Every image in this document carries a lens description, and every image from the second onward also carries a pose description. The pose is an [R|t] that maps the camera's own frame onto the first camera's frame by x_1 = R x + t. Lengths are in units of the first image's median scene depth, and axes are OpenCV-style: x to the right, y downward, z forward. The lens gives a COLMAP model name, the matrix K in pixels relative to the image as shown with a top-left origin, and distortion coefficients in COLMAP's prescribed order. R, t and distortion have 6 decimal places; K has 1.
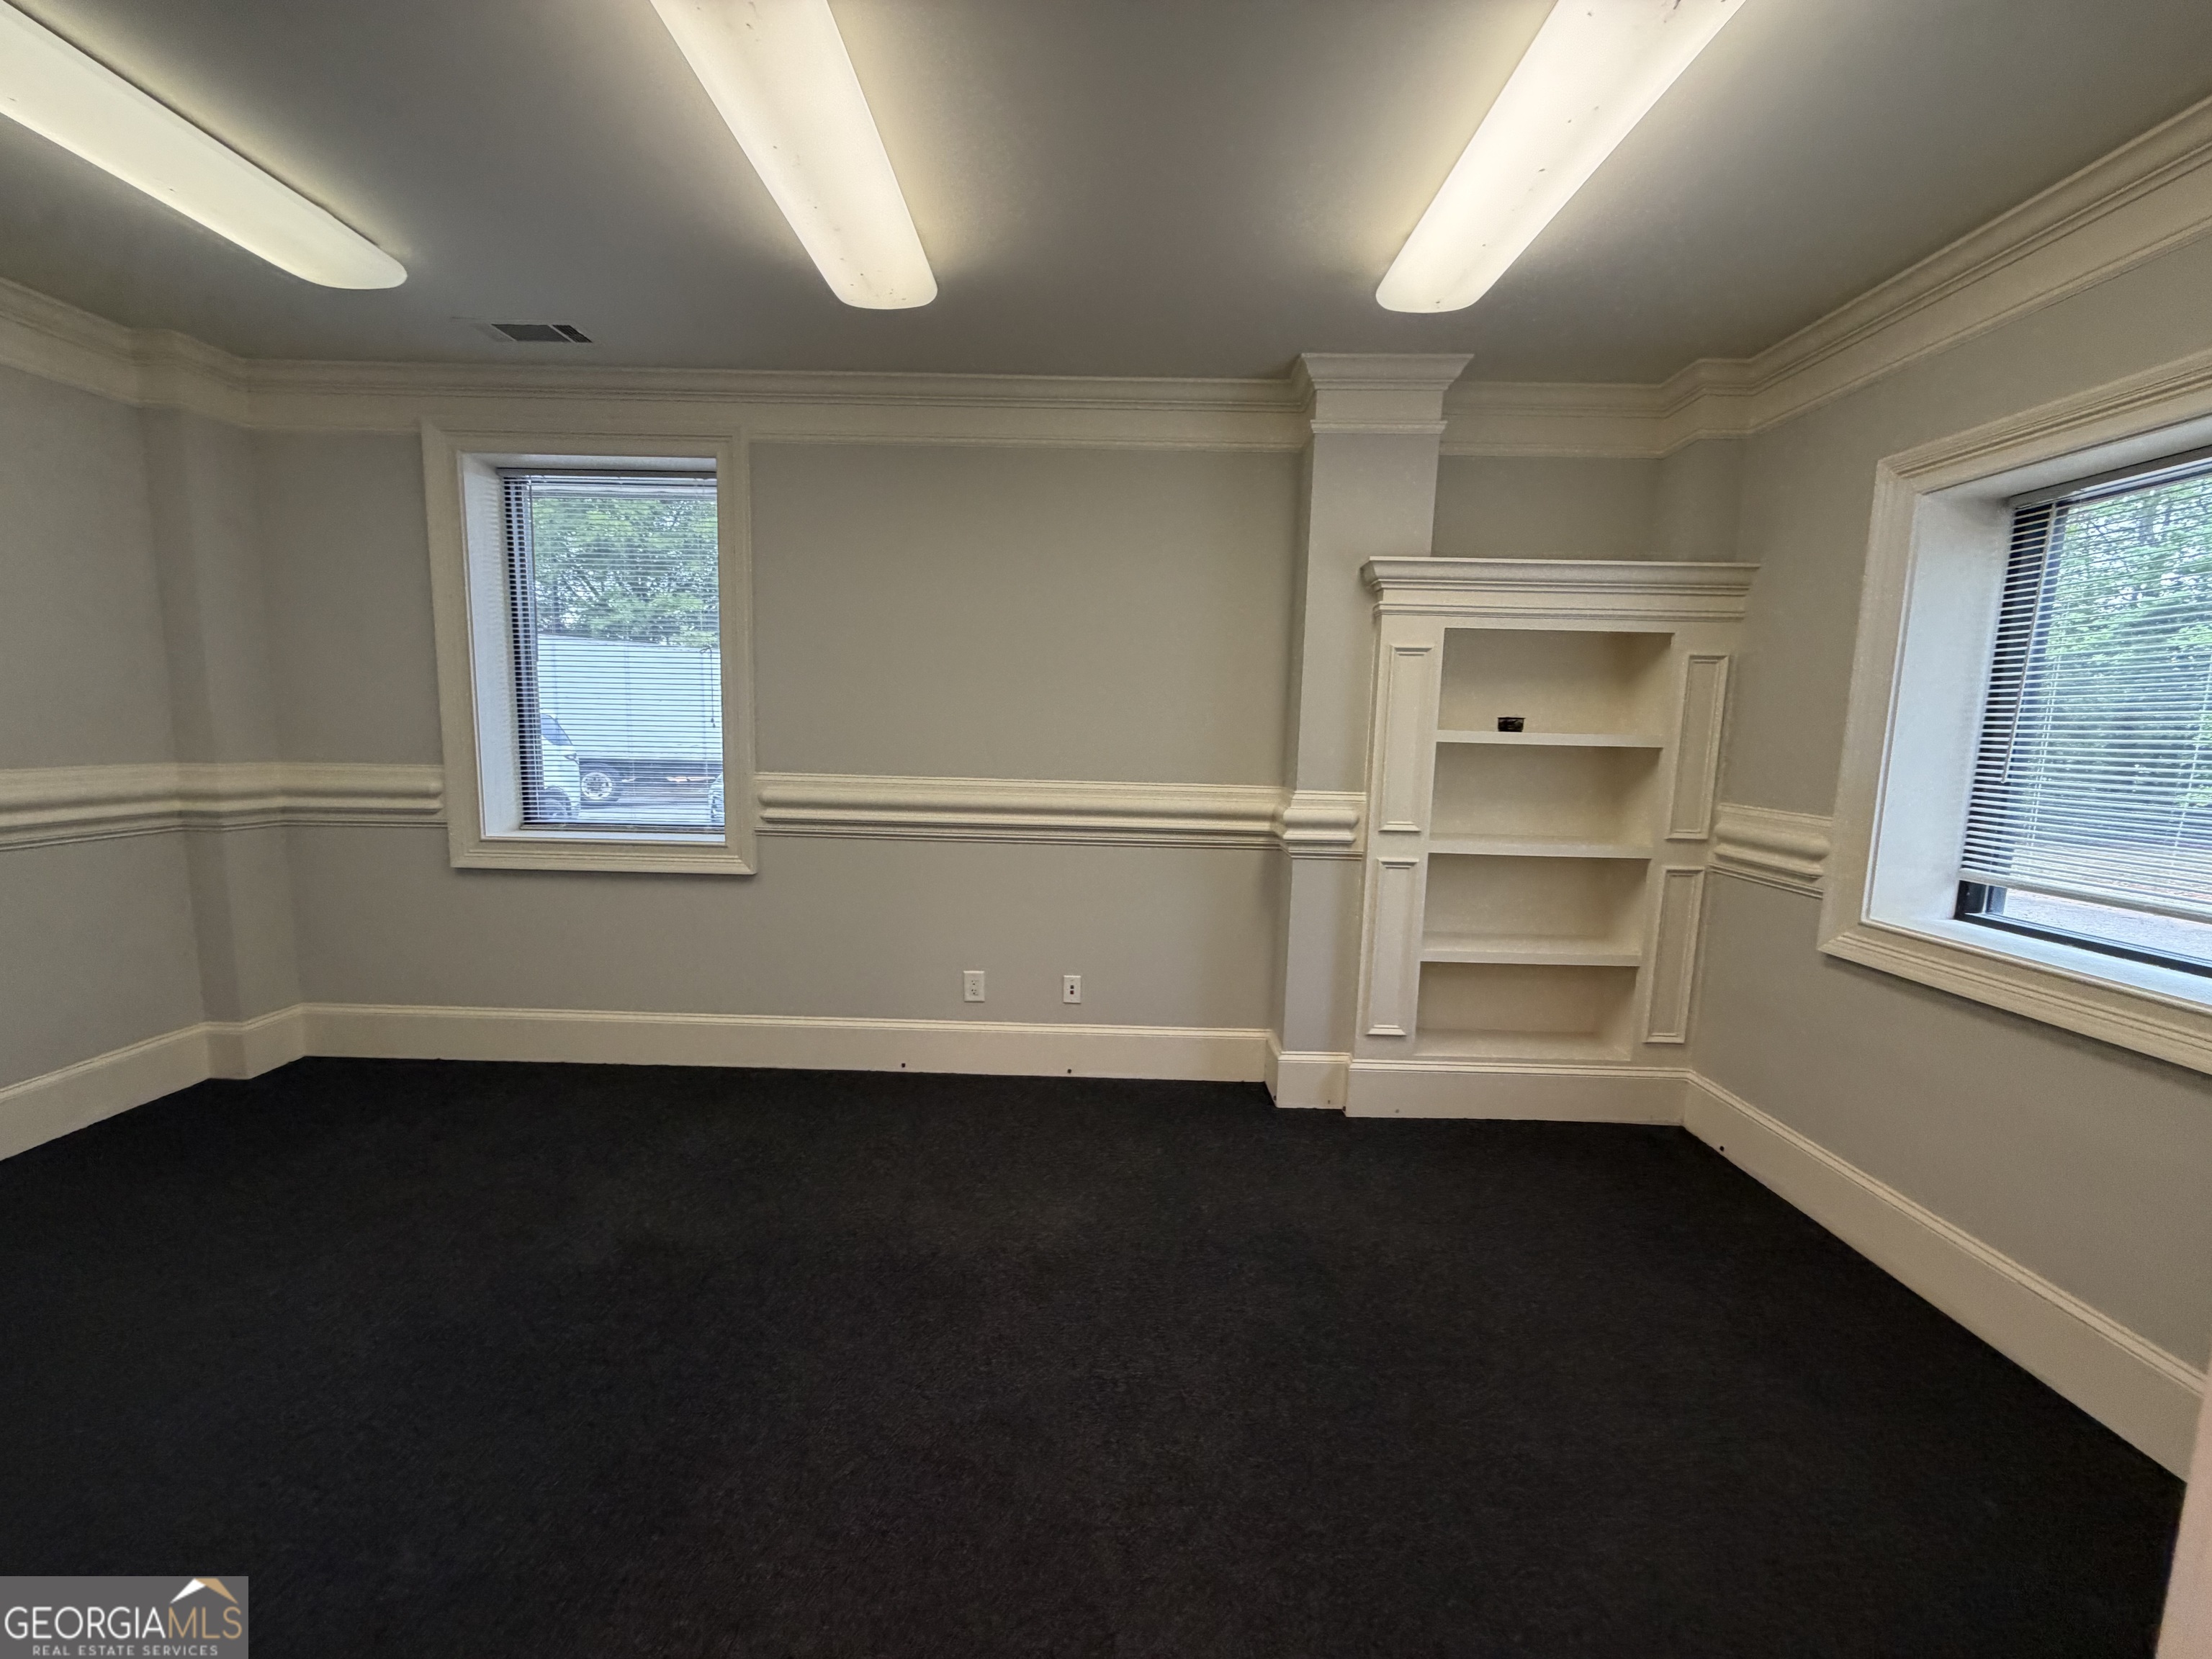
lens RADIAL K [[876.1, 0, 1108.3], [0, 876.1, 829.8], [0, 0, 1]] dist [-0.000718, 0.000475]
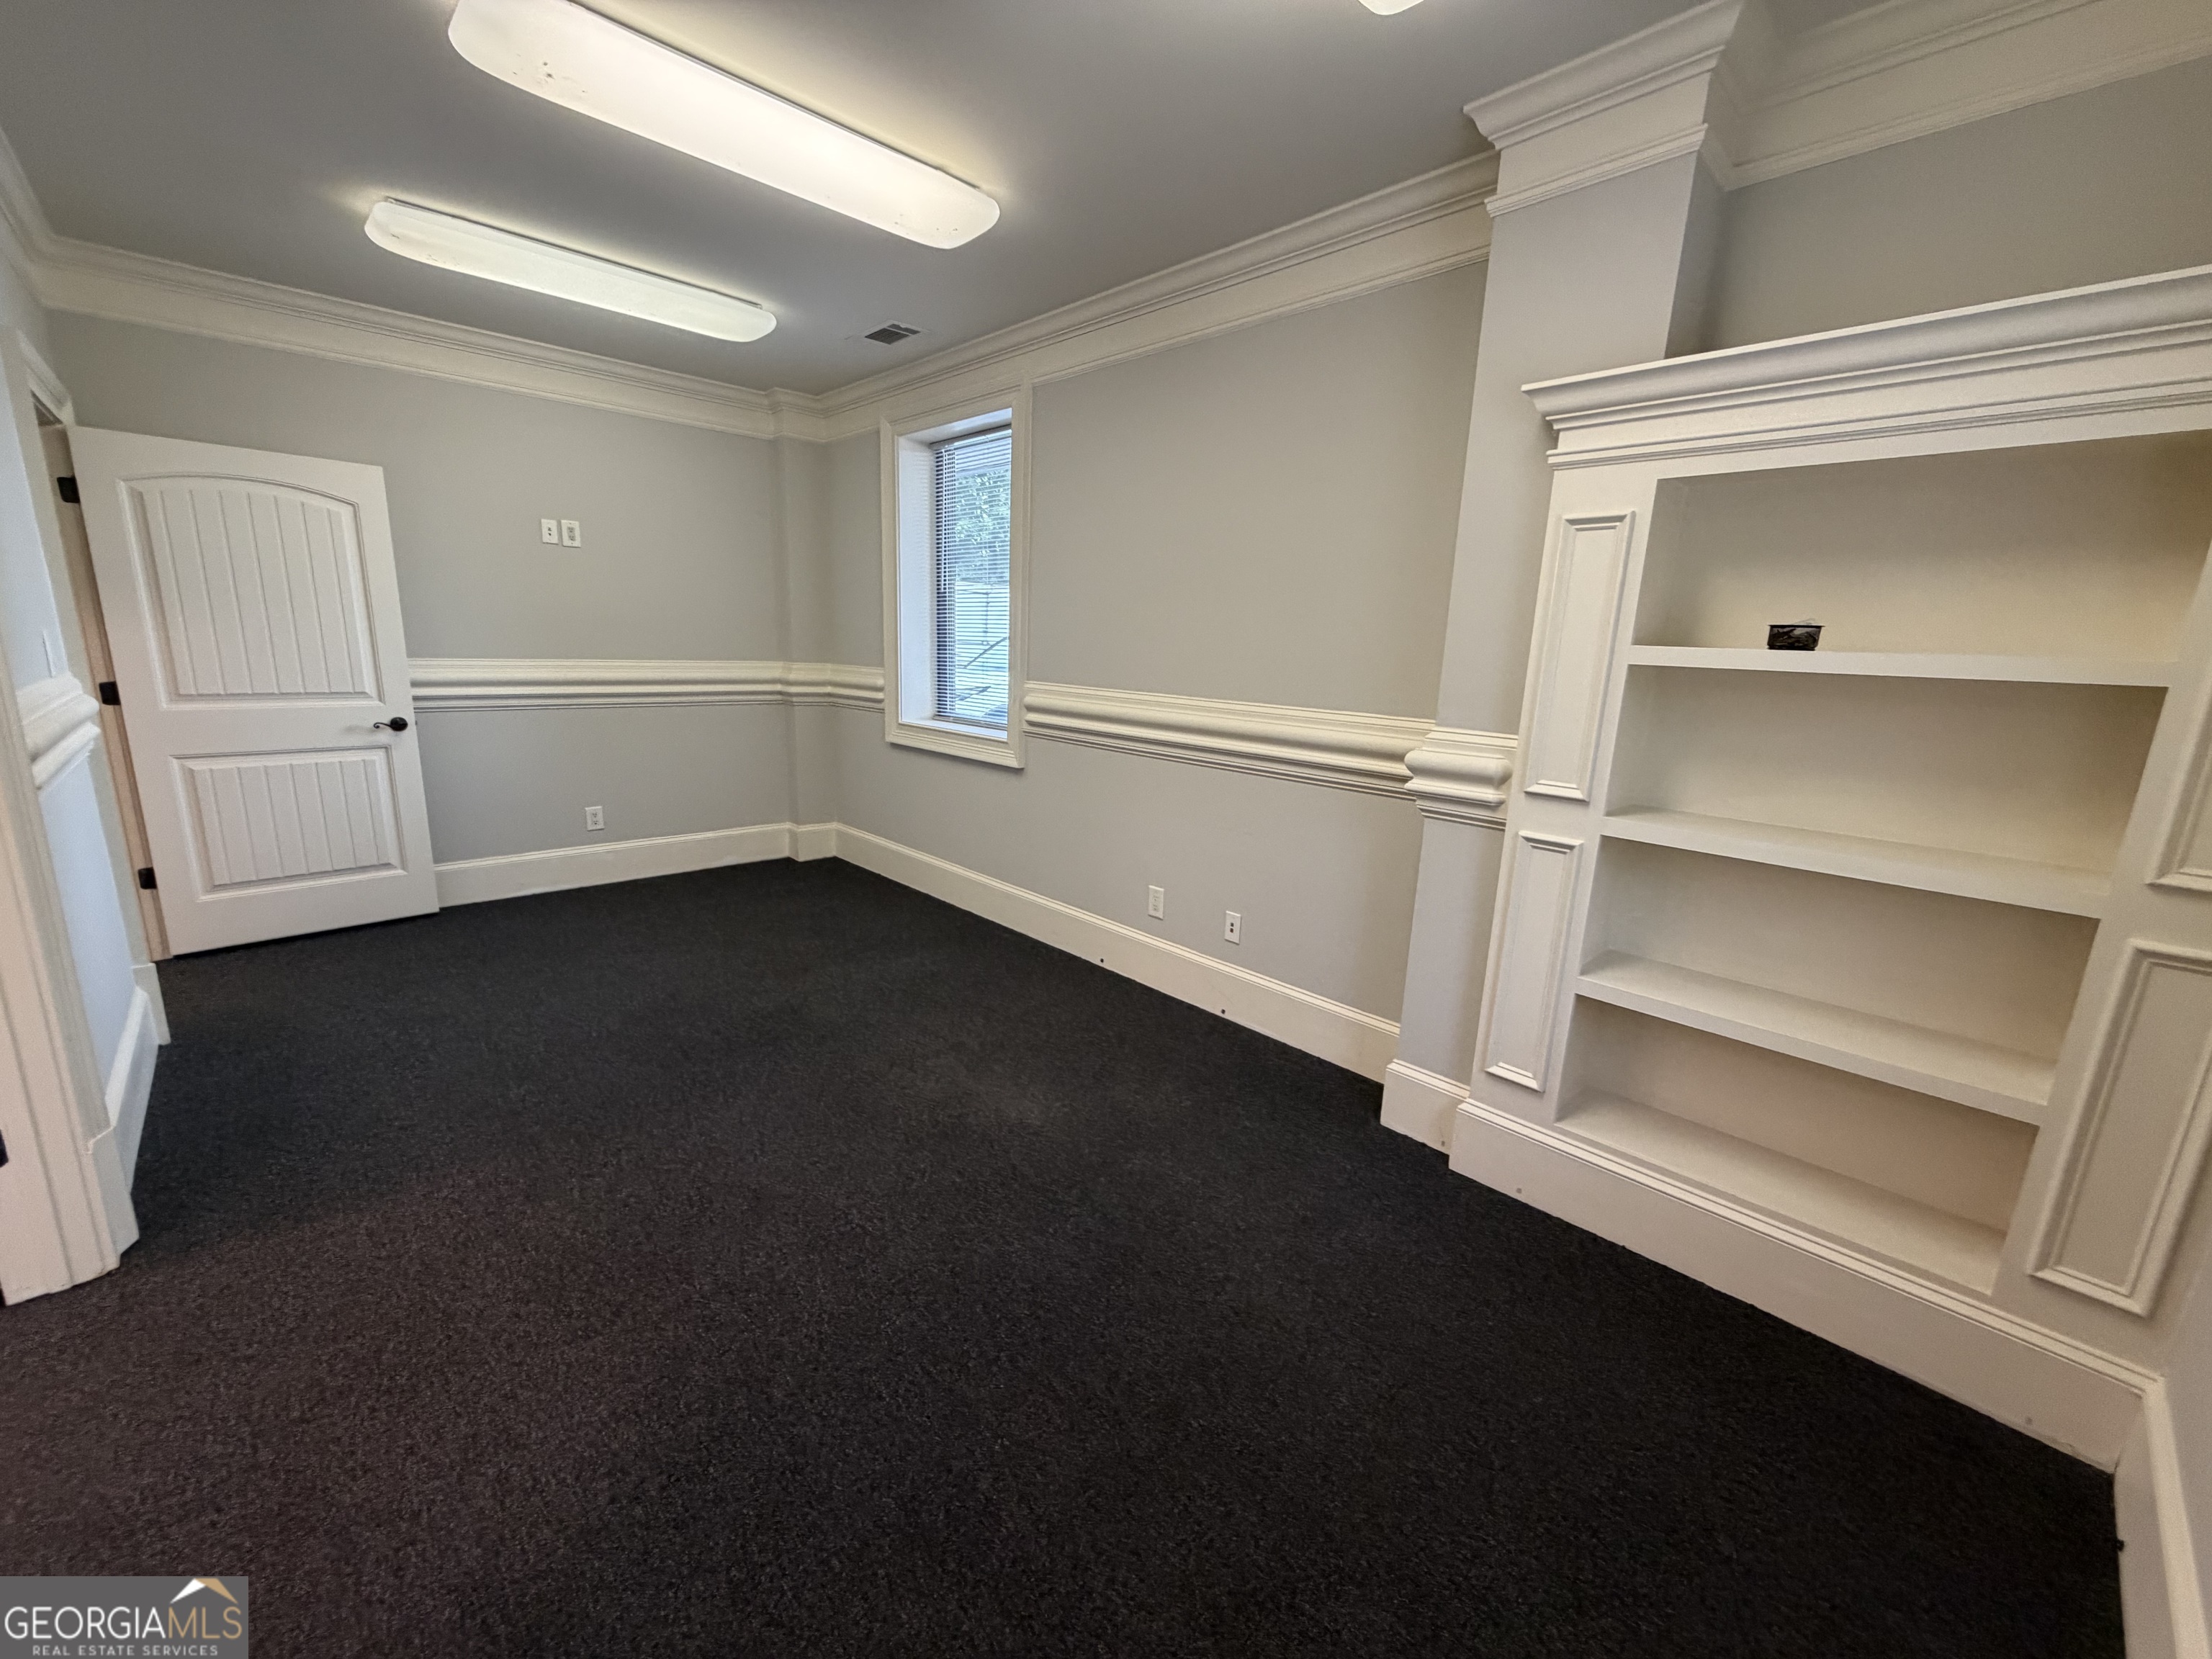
lens RADIAL K [[876.1, 0, 1095.8], [0, 876.1, 828.5], [0, 0, 1]] dist [-0.000718, 0.000475]
pose [[0.698657, 0.152456, -0.699025, 0.544586], [-0.104919, 0.988302, 0.110684, -0.011195], [0.707722, -0.003989, 0.706479, 0.258283]]
